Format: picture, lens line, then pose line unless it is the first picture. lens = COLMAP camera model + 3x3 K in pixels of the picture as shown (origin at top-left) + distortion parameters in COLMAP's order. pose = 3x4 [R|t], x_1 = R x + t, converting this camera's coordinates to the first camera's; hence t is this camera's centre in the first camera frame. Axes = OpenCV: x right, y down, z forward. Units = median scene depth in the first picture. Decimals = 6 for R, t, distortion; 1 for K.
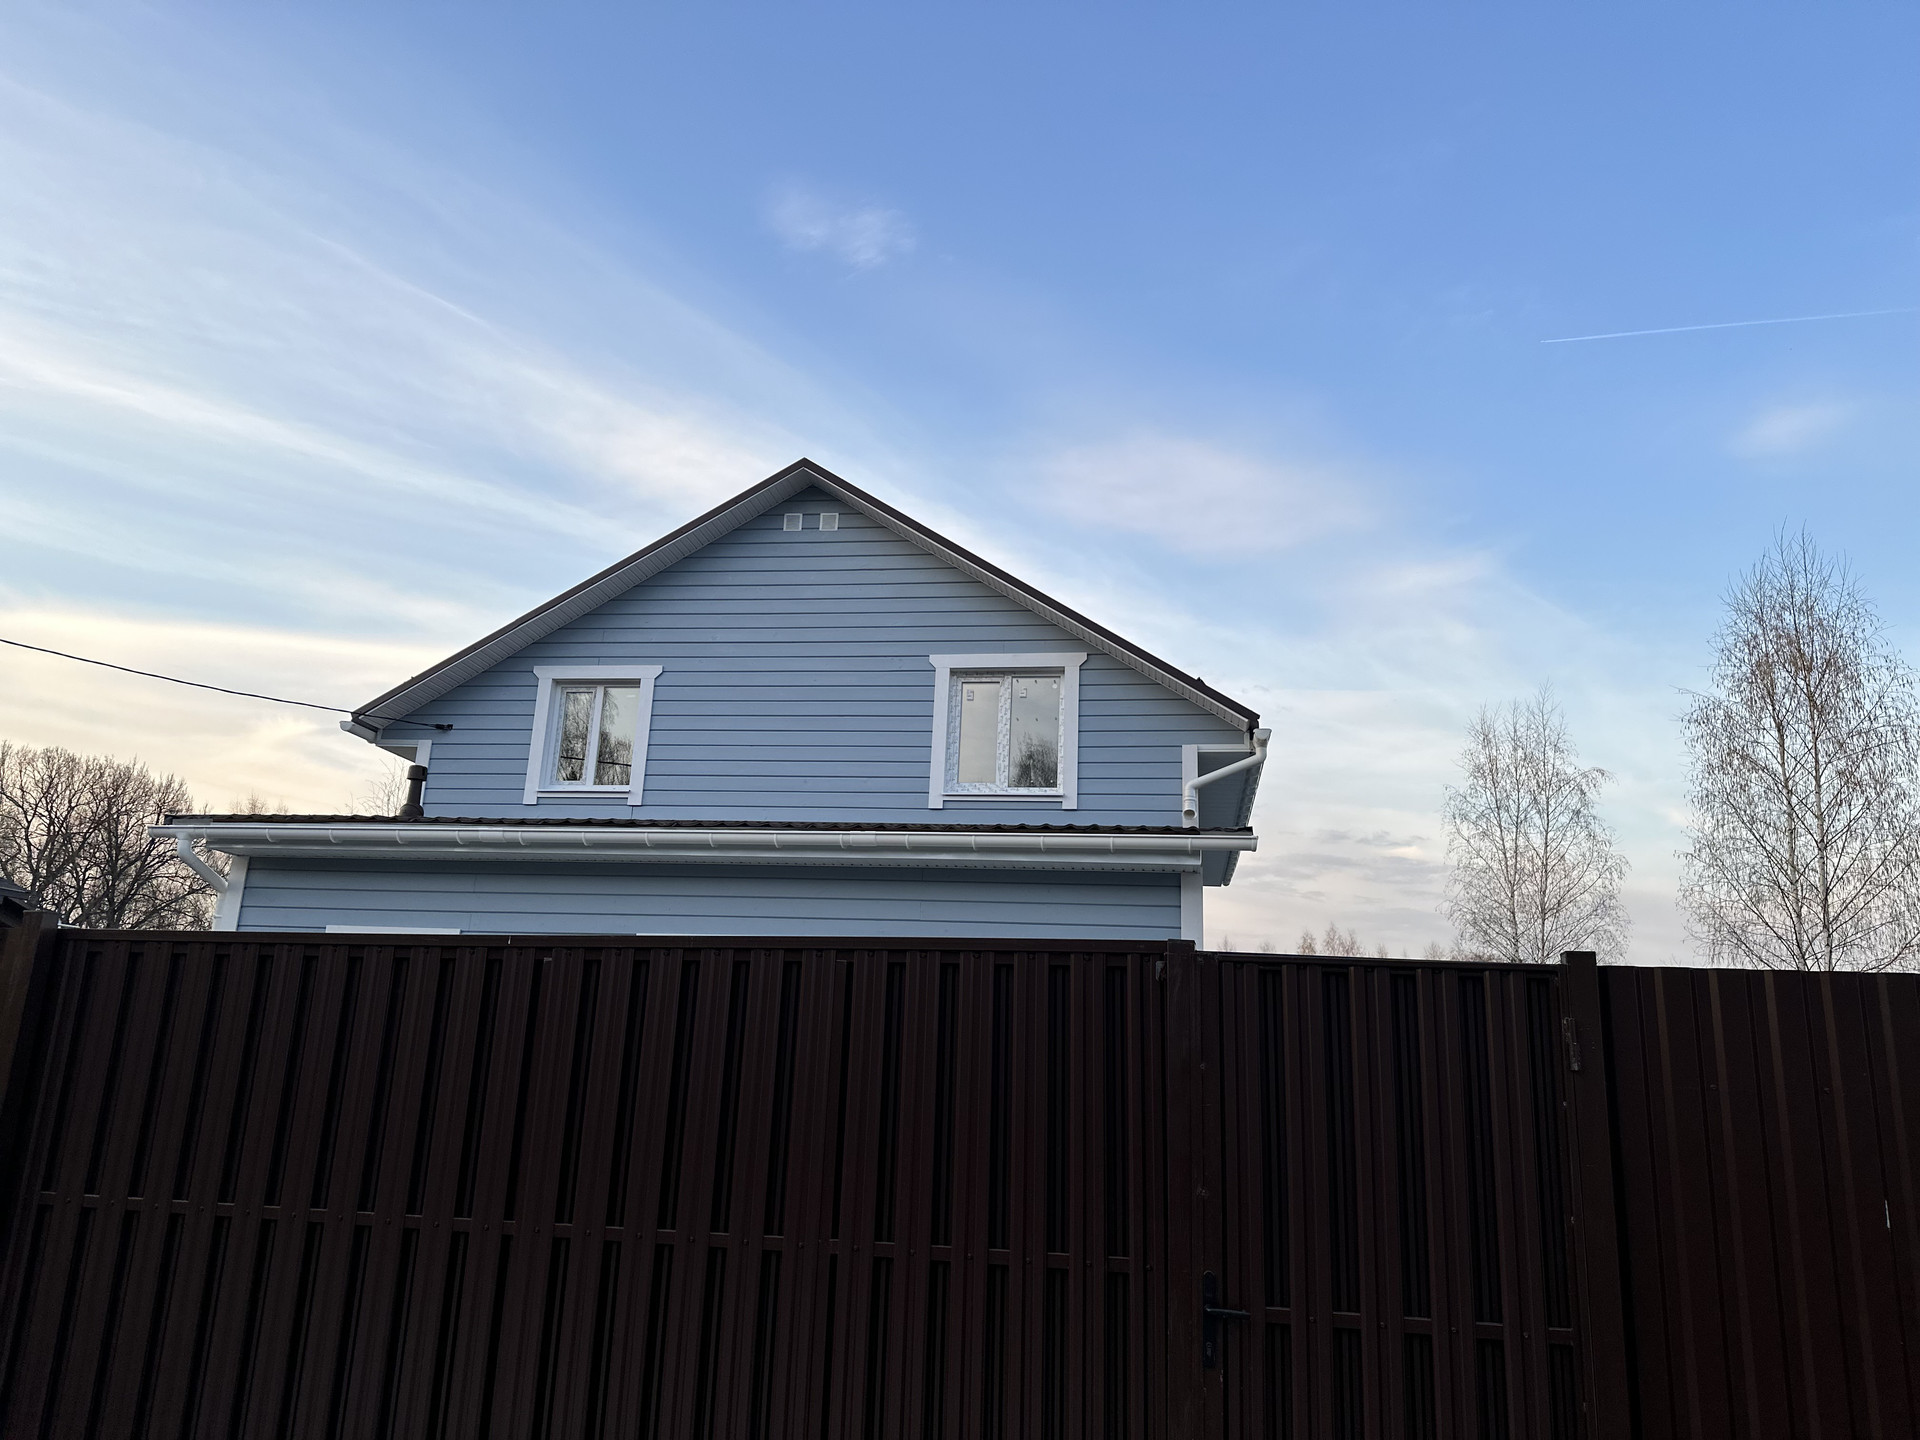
lens RADIAL K [[1337.5, 0, 961.0], [0, 1337.5, 712.1], [0, 0, 1]] dist [0.039243, -0.044093]
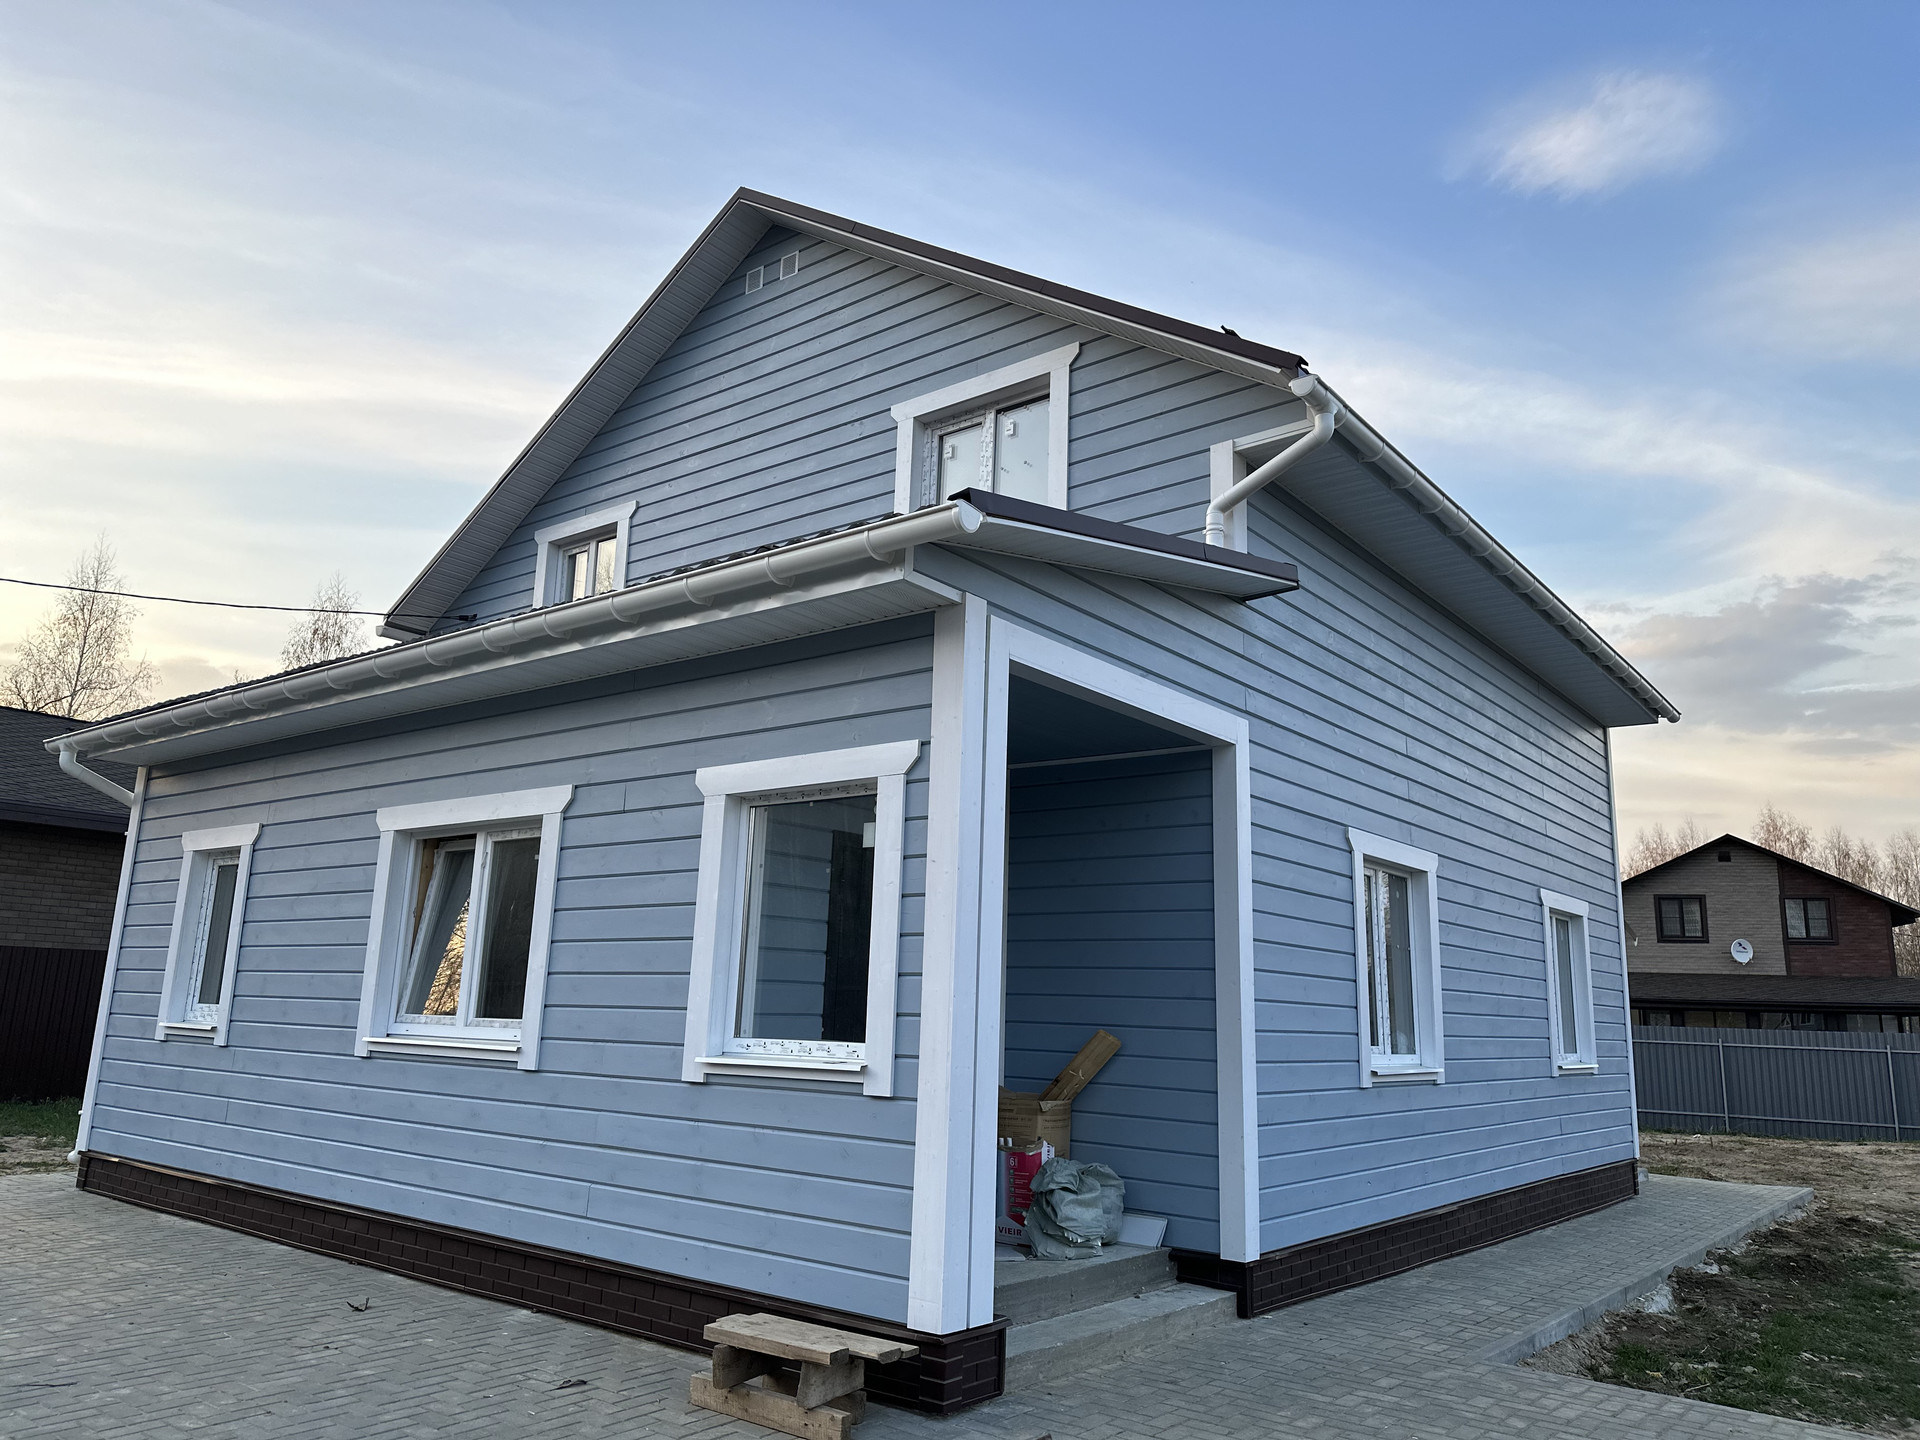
lens RADIAL K [[1337.5, 0, 967.4], [0, 1337.5, 731.0], [0, 0, 1]] dist [0.039243, -0.044093]
pose [[0.866938, -0.111279, -0.485835, 0.326926], [0.129362, 0.991590, 0.003716, 0.125981], [0.481336, -0.066070, 0.874042, 0.385001]]
